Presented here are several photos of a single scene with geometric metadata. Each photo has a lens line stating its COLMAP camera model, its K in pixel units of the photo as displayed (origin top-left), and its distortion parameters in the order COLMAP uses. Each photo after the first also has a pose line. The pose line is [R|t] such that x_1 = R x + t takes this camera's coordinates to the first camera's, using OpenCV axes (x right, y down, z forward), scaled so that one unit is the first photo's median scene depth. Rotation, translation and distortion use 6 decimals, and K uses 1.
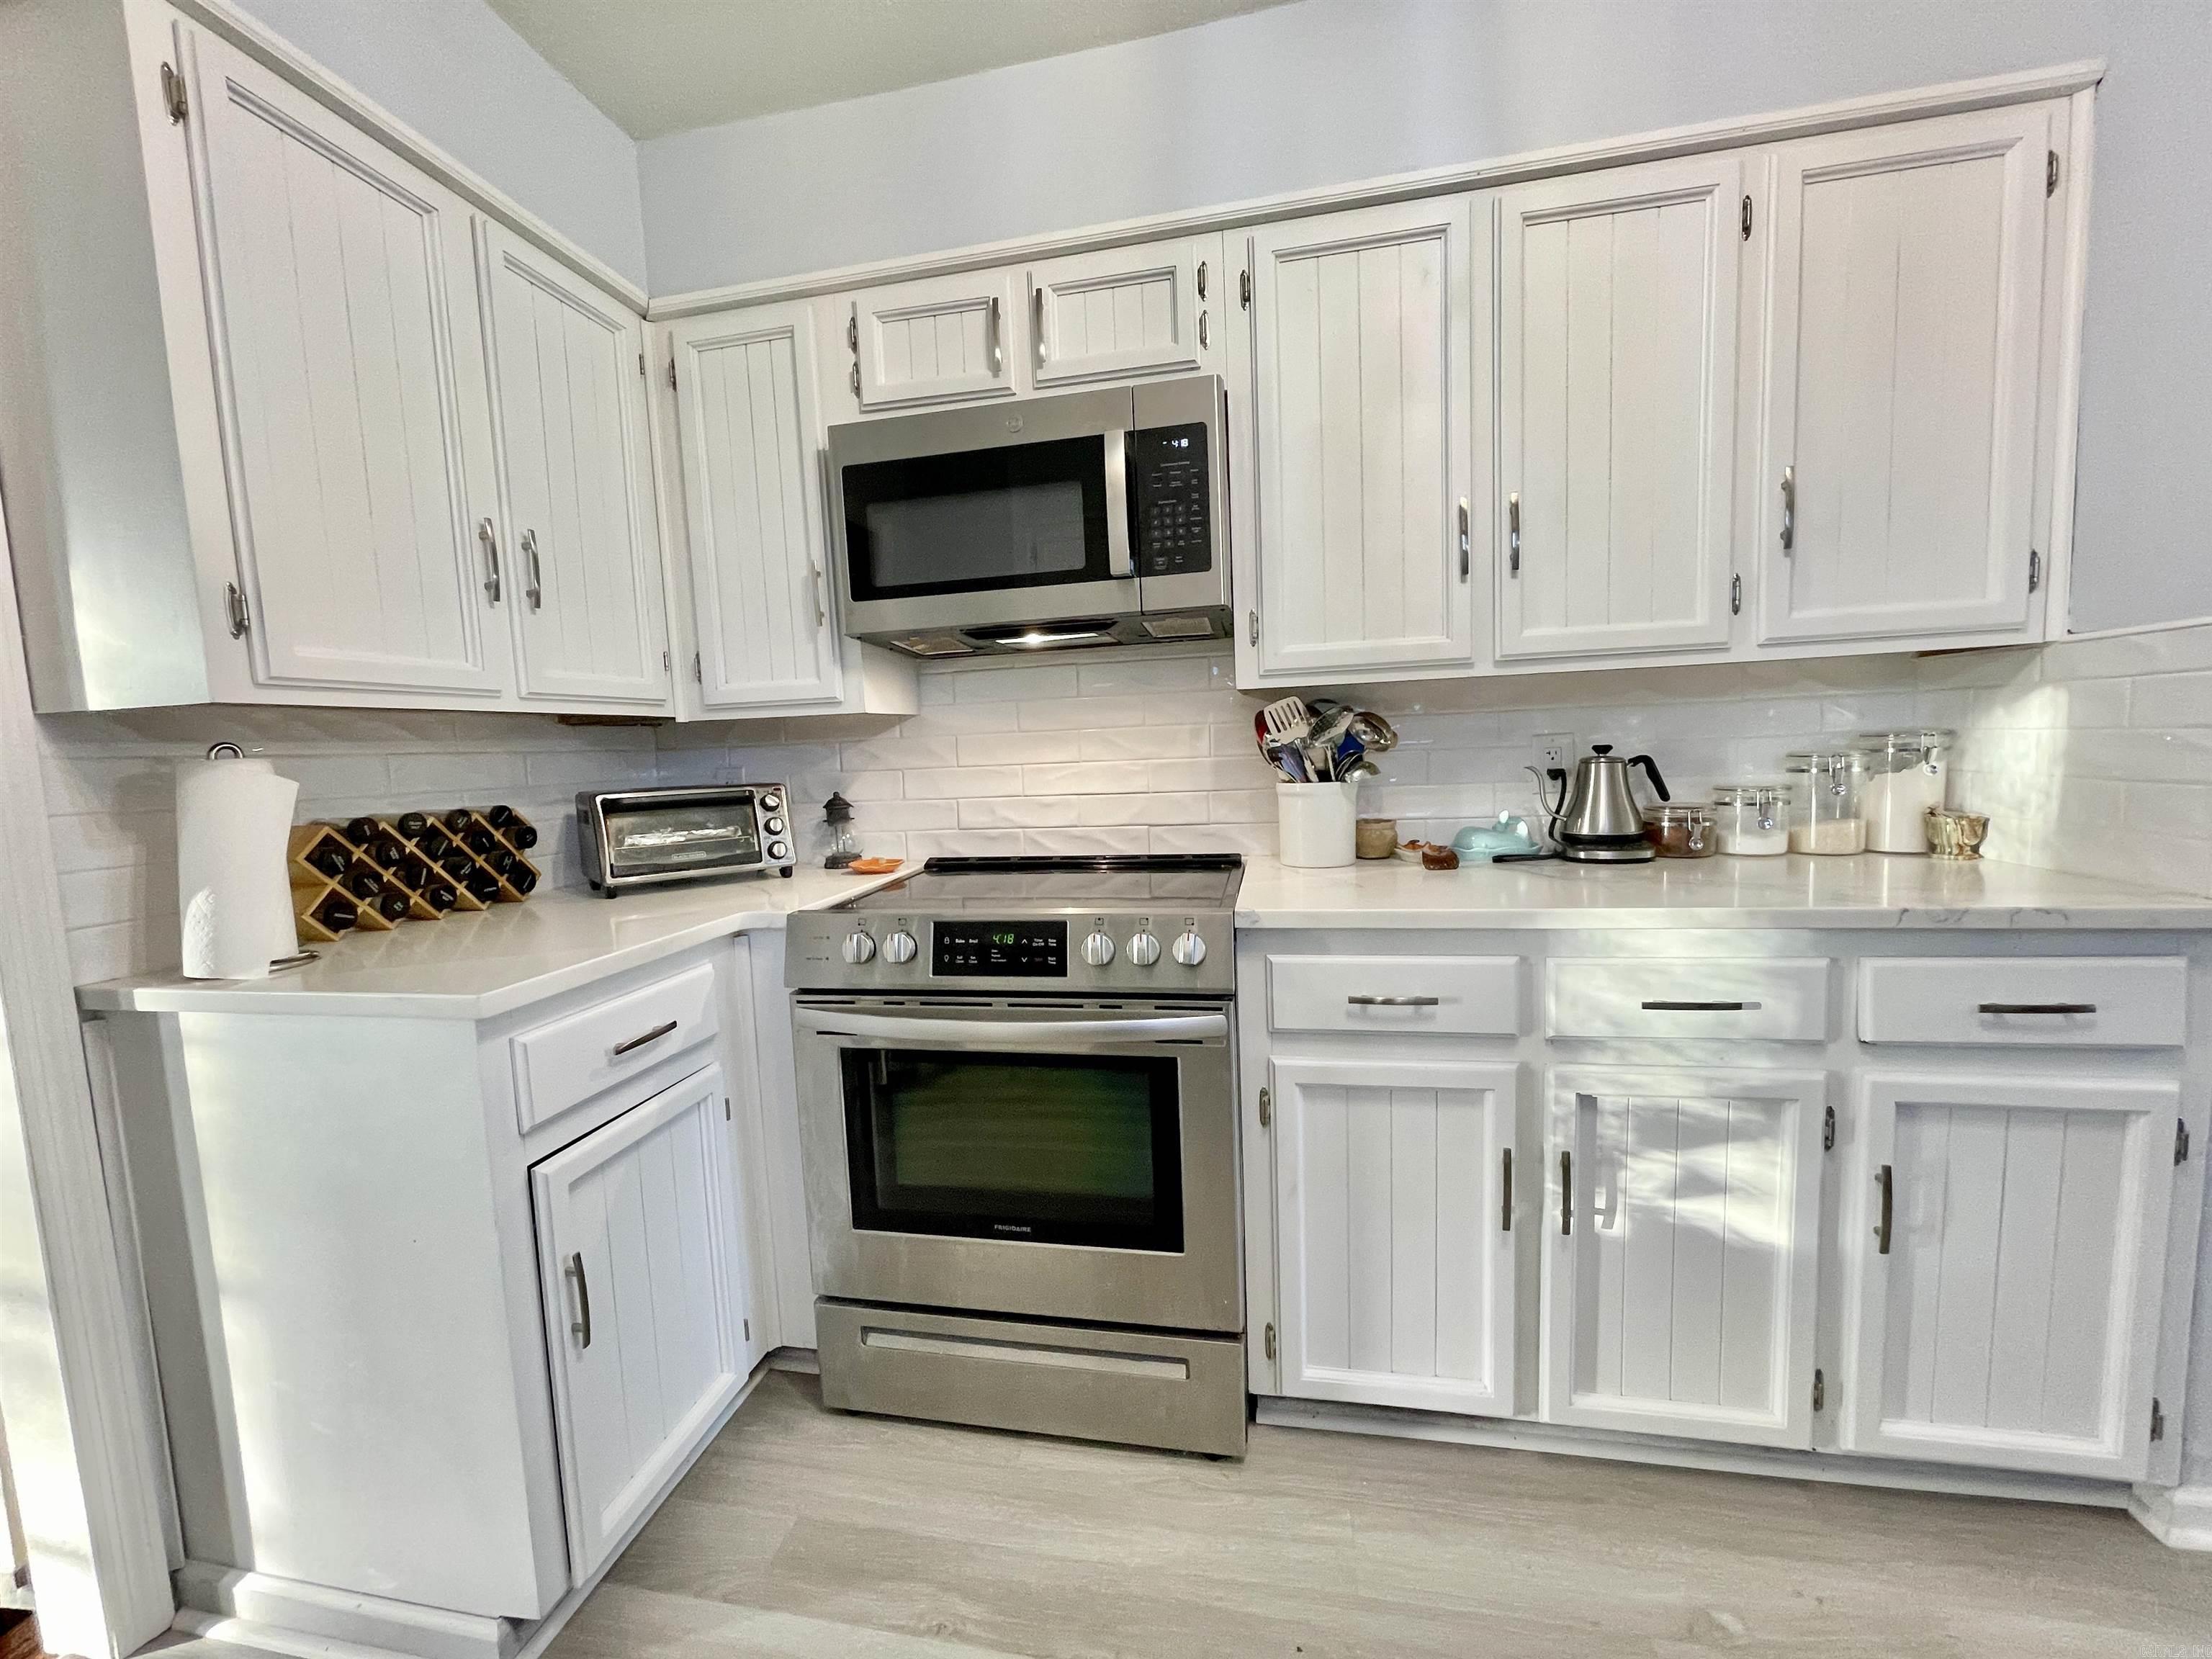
lens RADIAL K [[903.9, 0, 1093.9], [0, 903.9, 806.5], [0, 0, 1]] dist [0.001925, -0.000922]
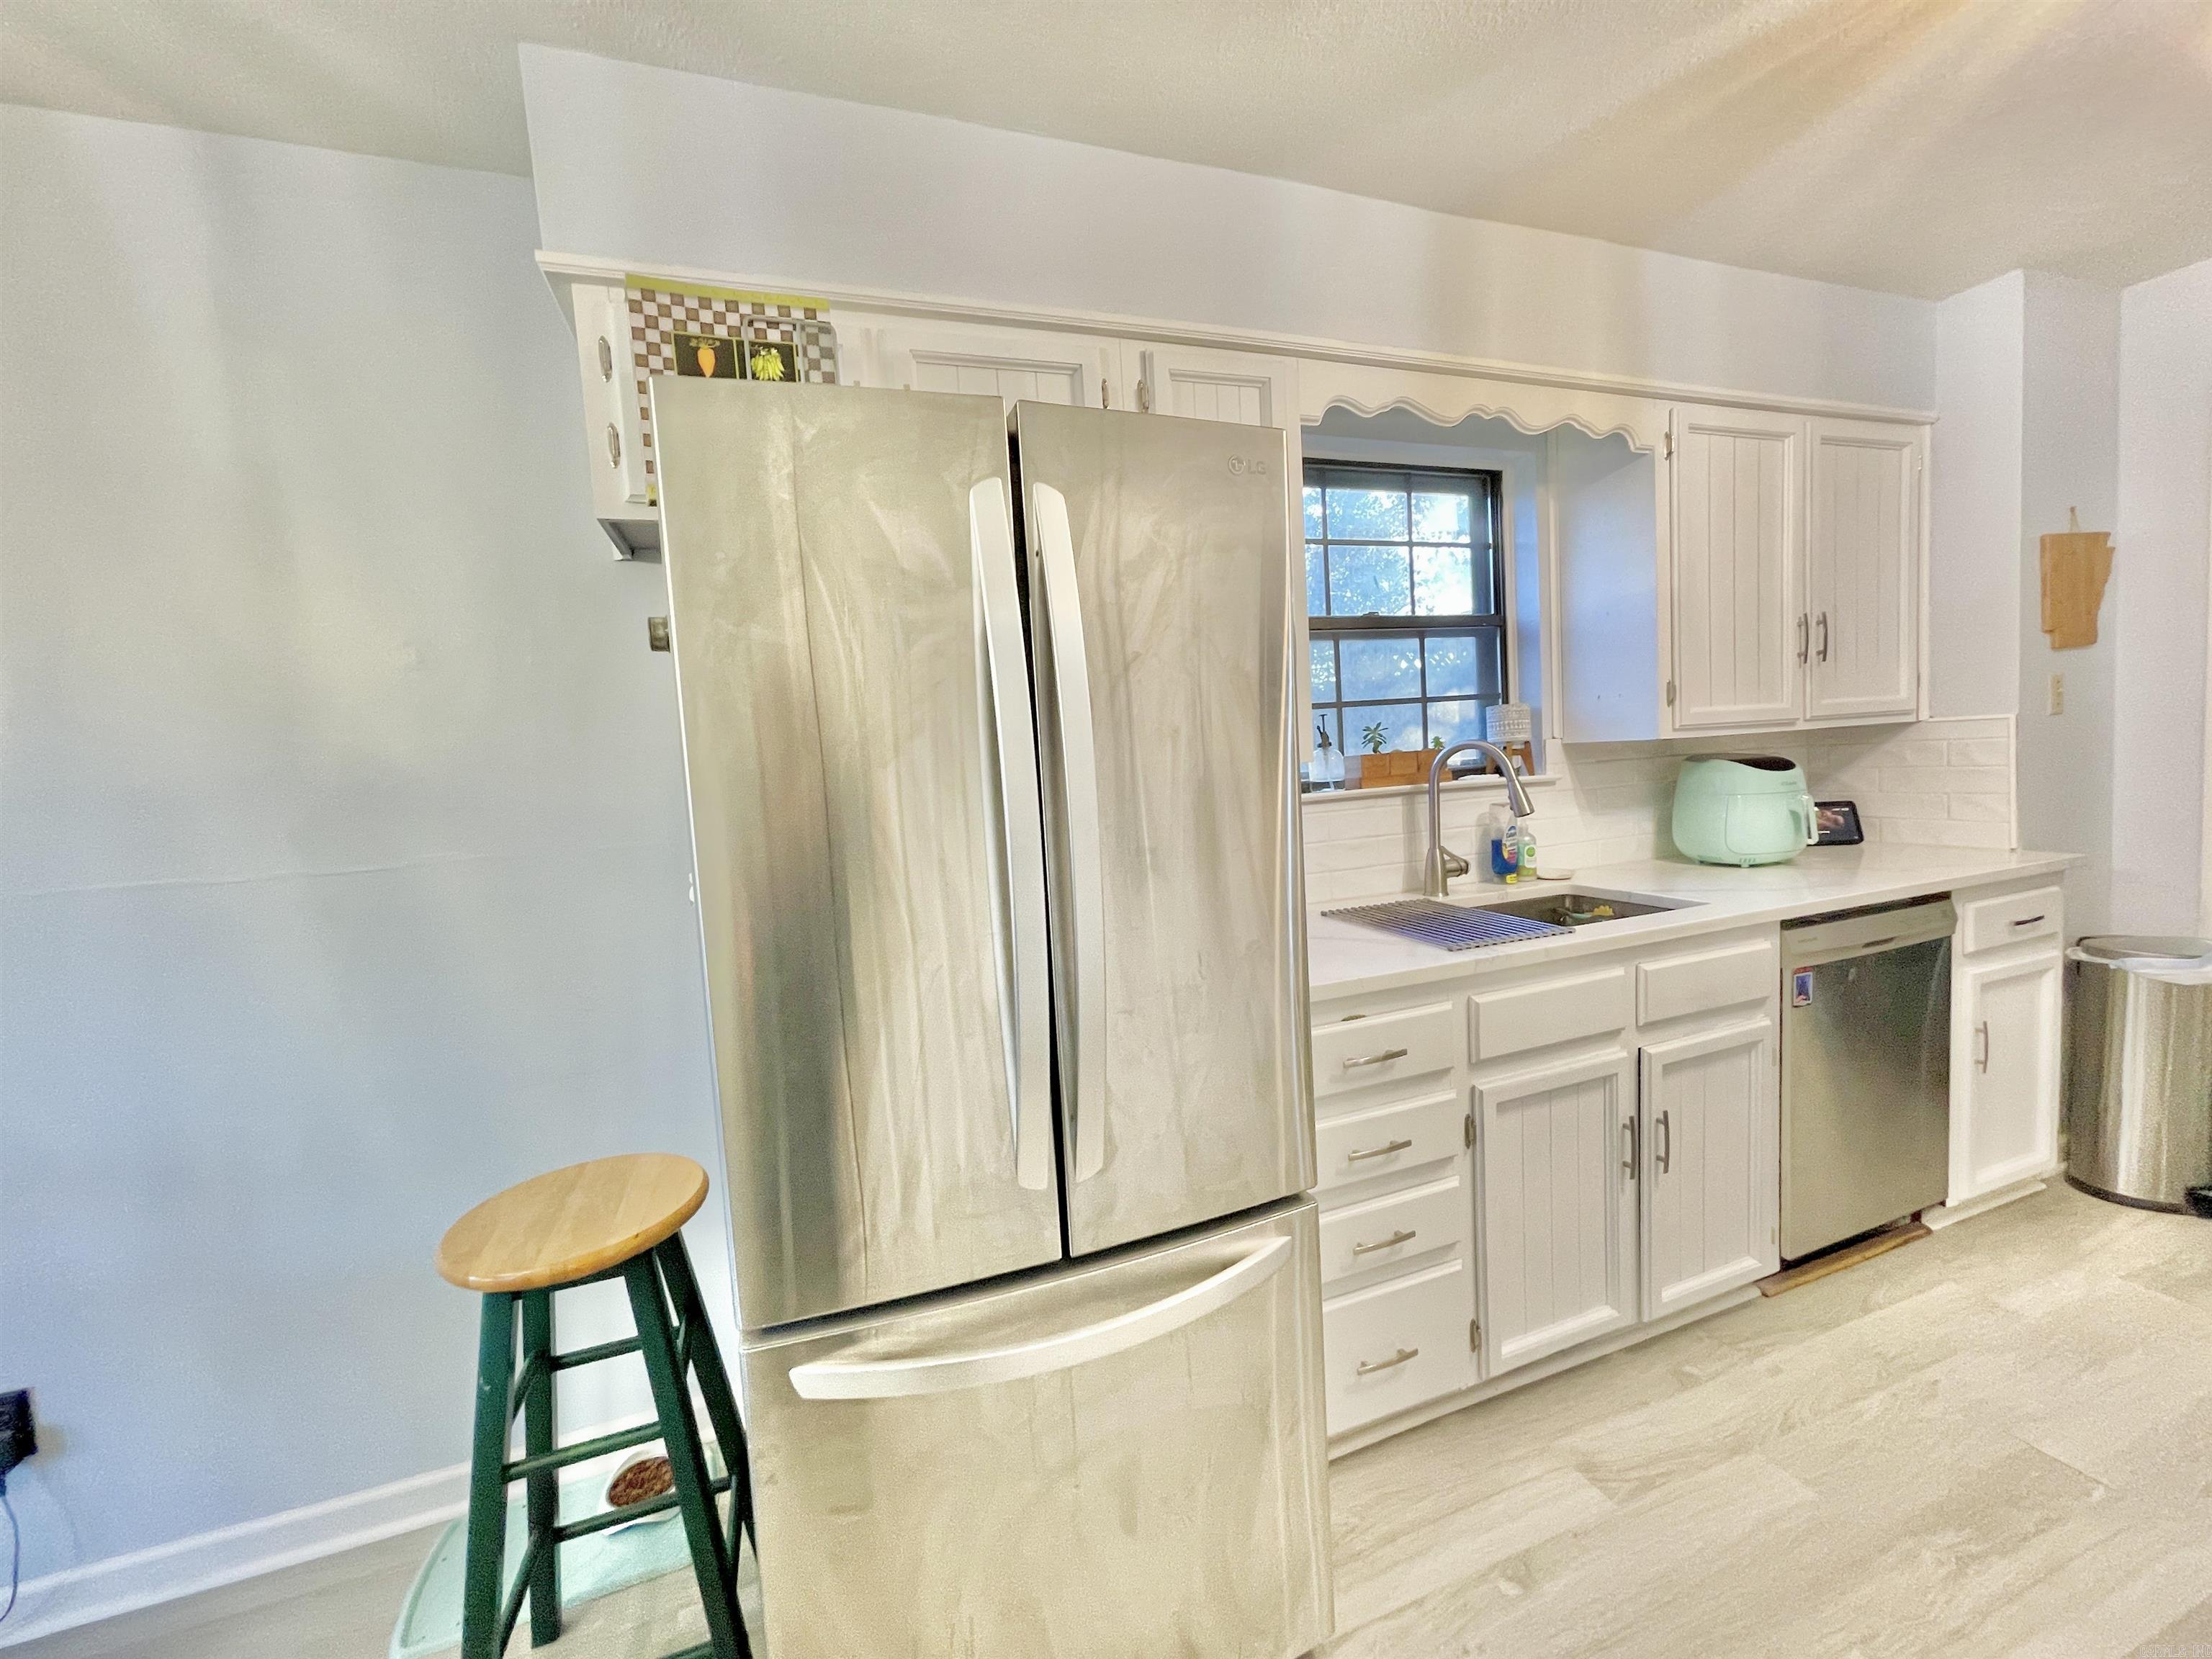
lens RADIAL K [[903.9, 0, 1071.5], [0, 903.9, 827.0], [0, 0, 1]] dist [0.001925, -0.000922]
pose [[0.855460, -0.036597, 0.516574, -1.211282], [0.065817, 0.997094, -0.038356, -0.015614], [-0.513669, 0.066811, 0.855383, 0.327475]]
